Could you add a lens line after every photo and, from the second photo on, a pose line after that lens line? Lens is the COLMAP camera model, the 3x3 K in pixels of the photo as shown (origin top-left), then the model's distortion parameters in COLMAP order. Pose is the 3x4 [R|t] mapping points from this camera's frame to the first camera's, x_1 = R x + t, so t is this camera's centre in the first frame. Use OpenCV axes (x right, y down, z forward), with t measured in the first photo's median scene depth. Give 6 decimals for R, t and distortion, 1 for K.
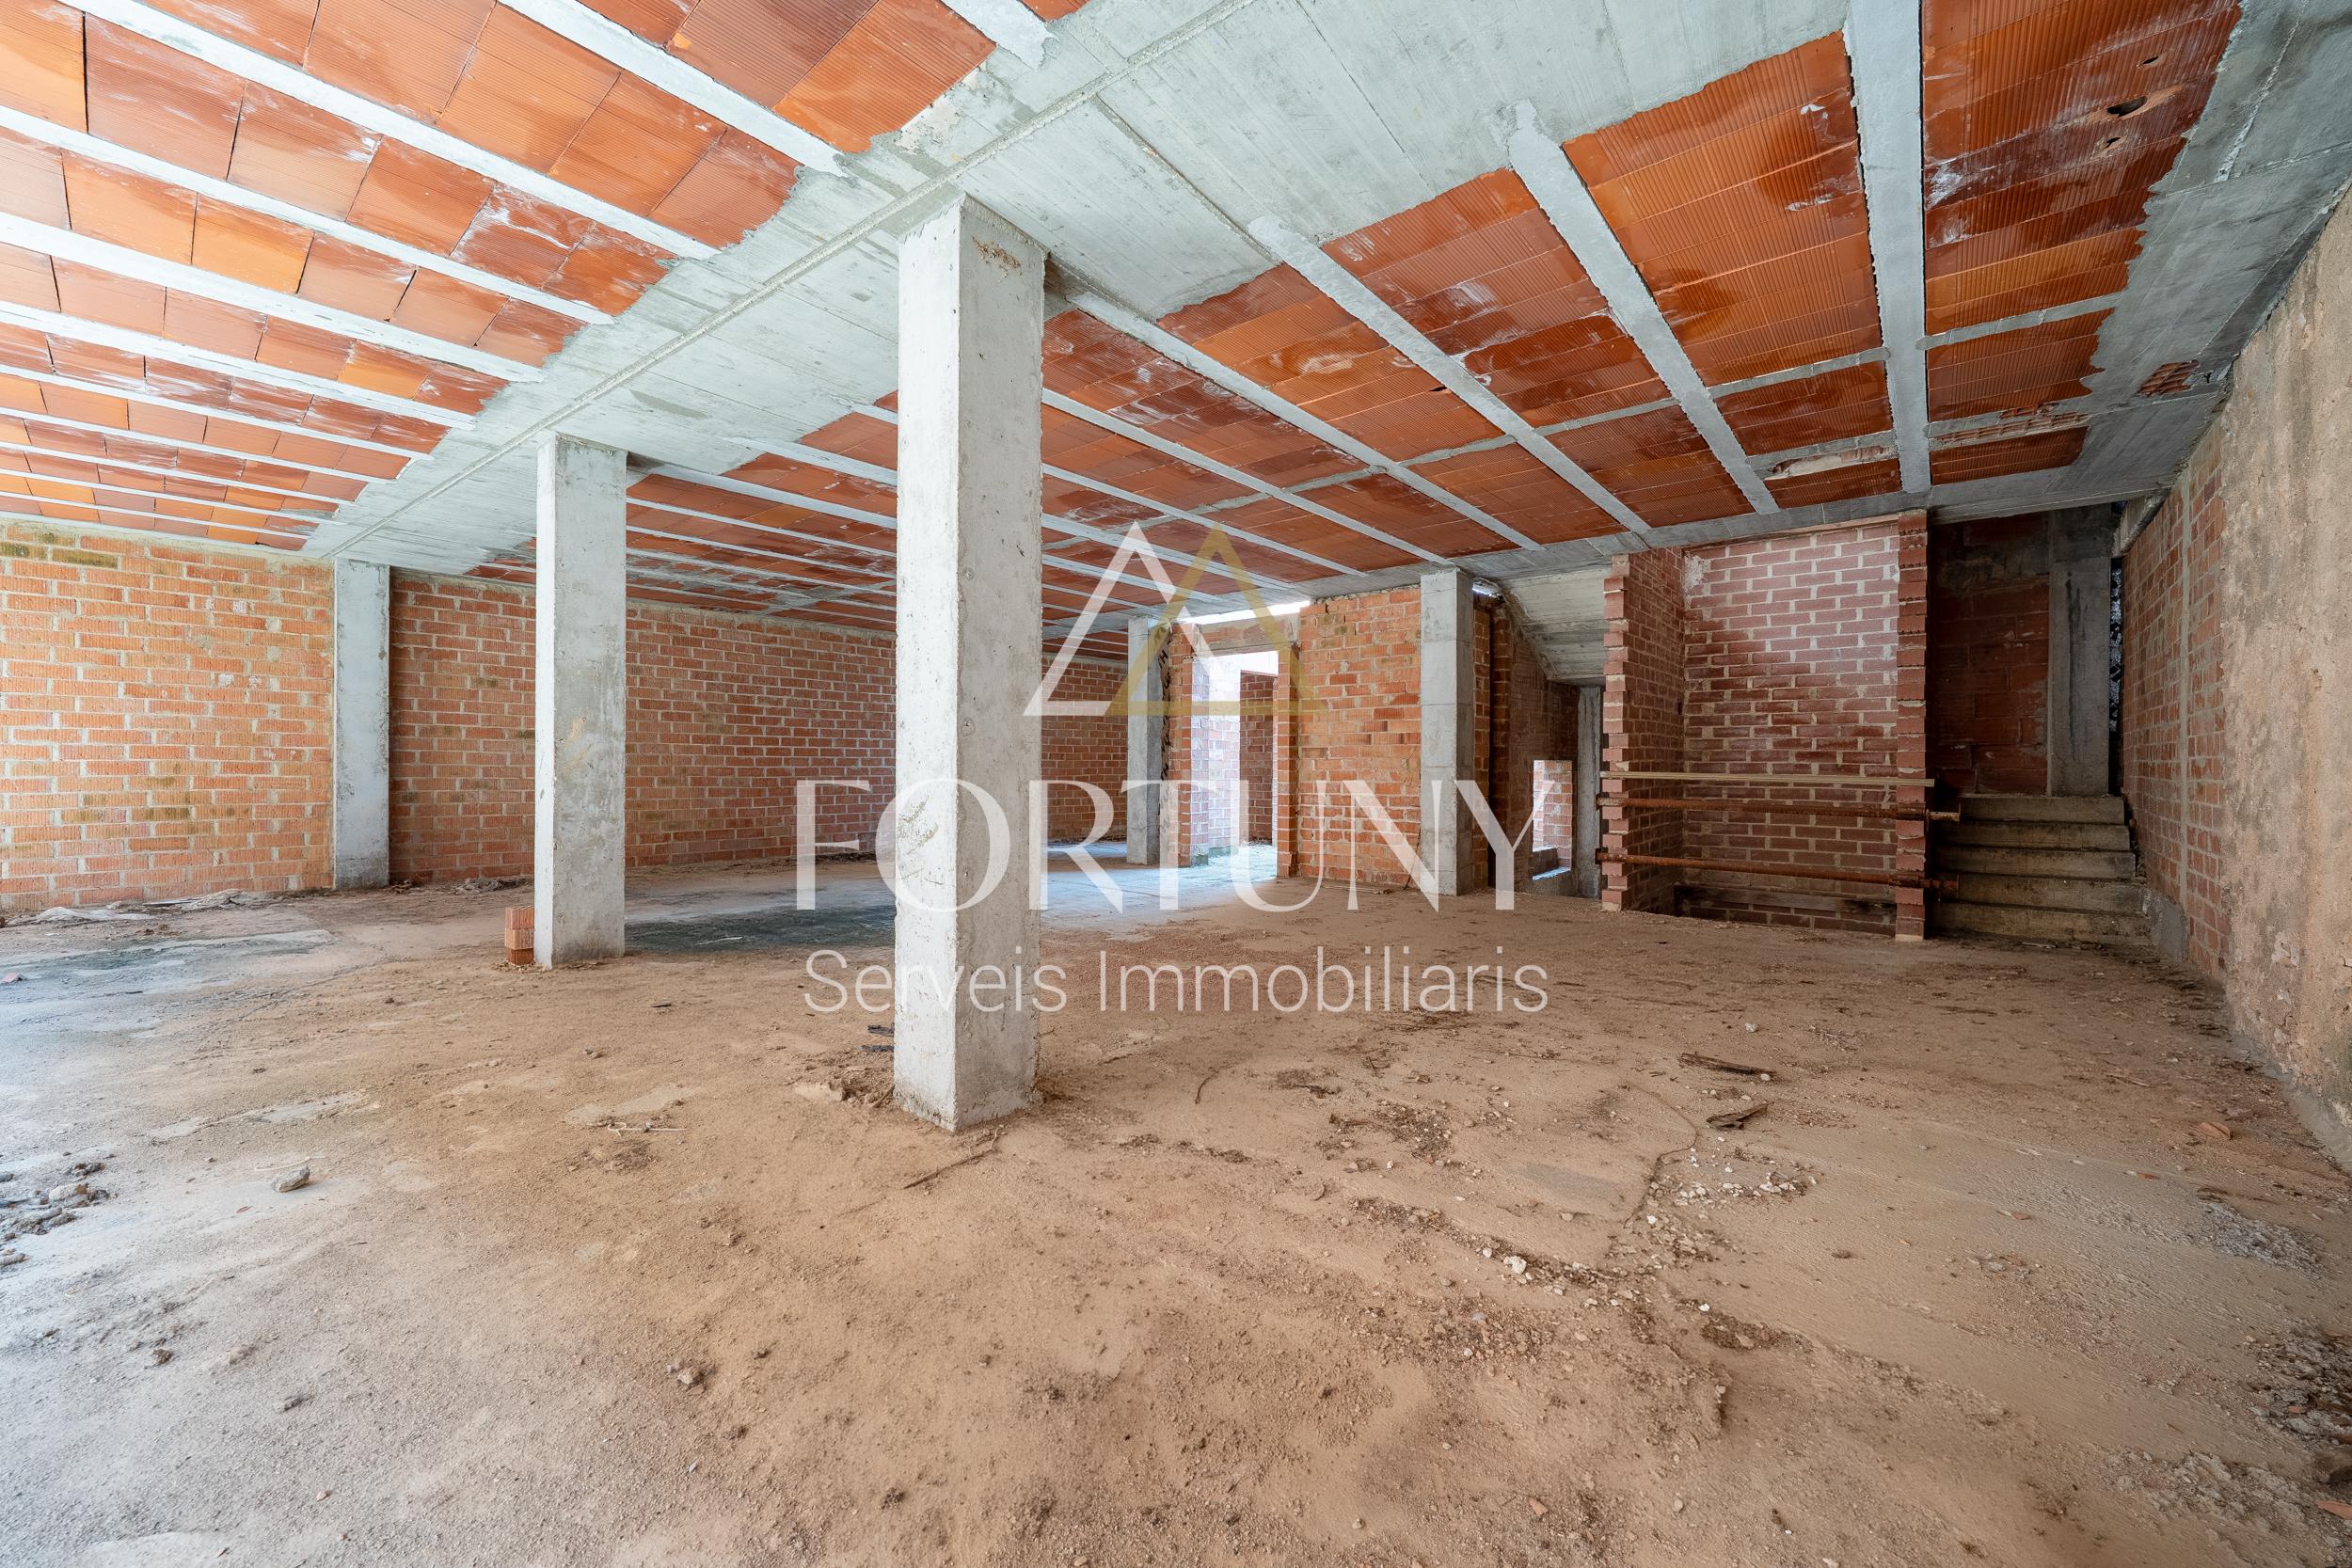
lens RADIAL K [[925.7, 0, 1168.8], [0, 925.7, 786.3], [0, 0, 1]] dist [-0.001164, 0.000113]
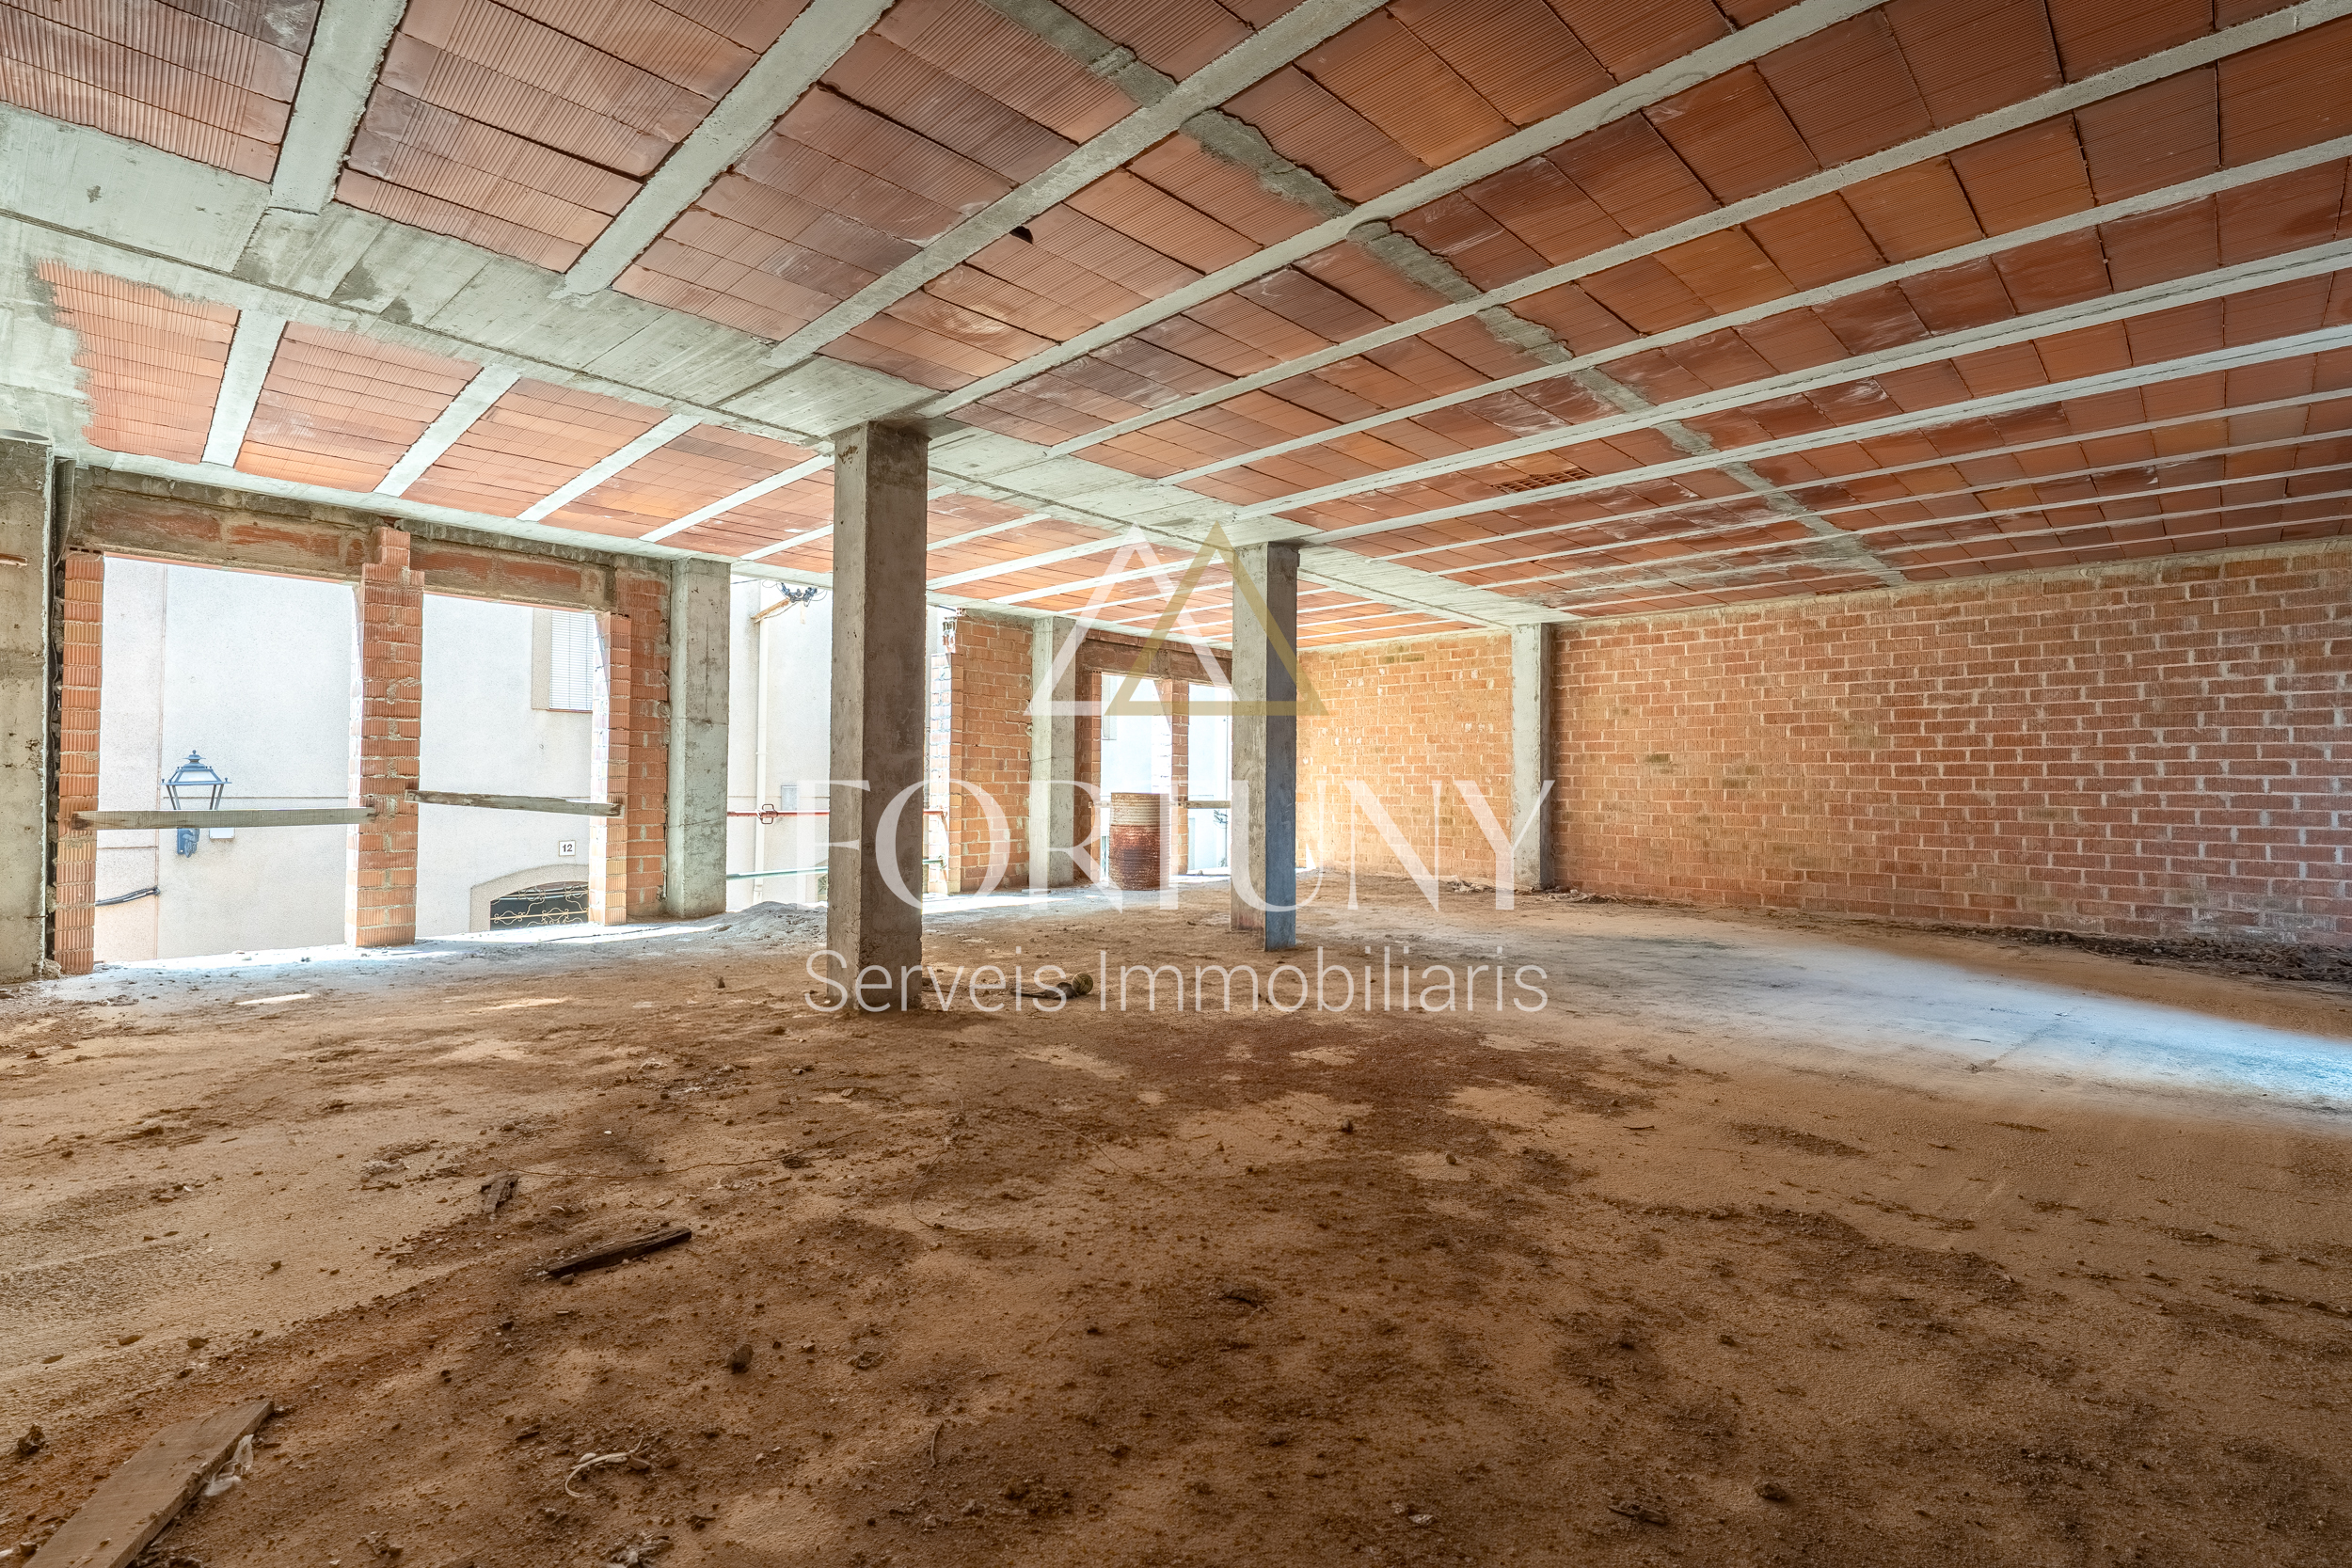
lens RADIAL K [[1076.9, 0, 1172.0], [0, 1076.9, 774.3], [0, 0, 1]] dist [-0.000719, 0.000010]
pose [[-0.102234, -0.017228, -0.994611, 0.477931], [-0.029594, 0.999460, -0.014270, -0.005579], [0.994320, 0.027976, -0.102688, 0.532737]]
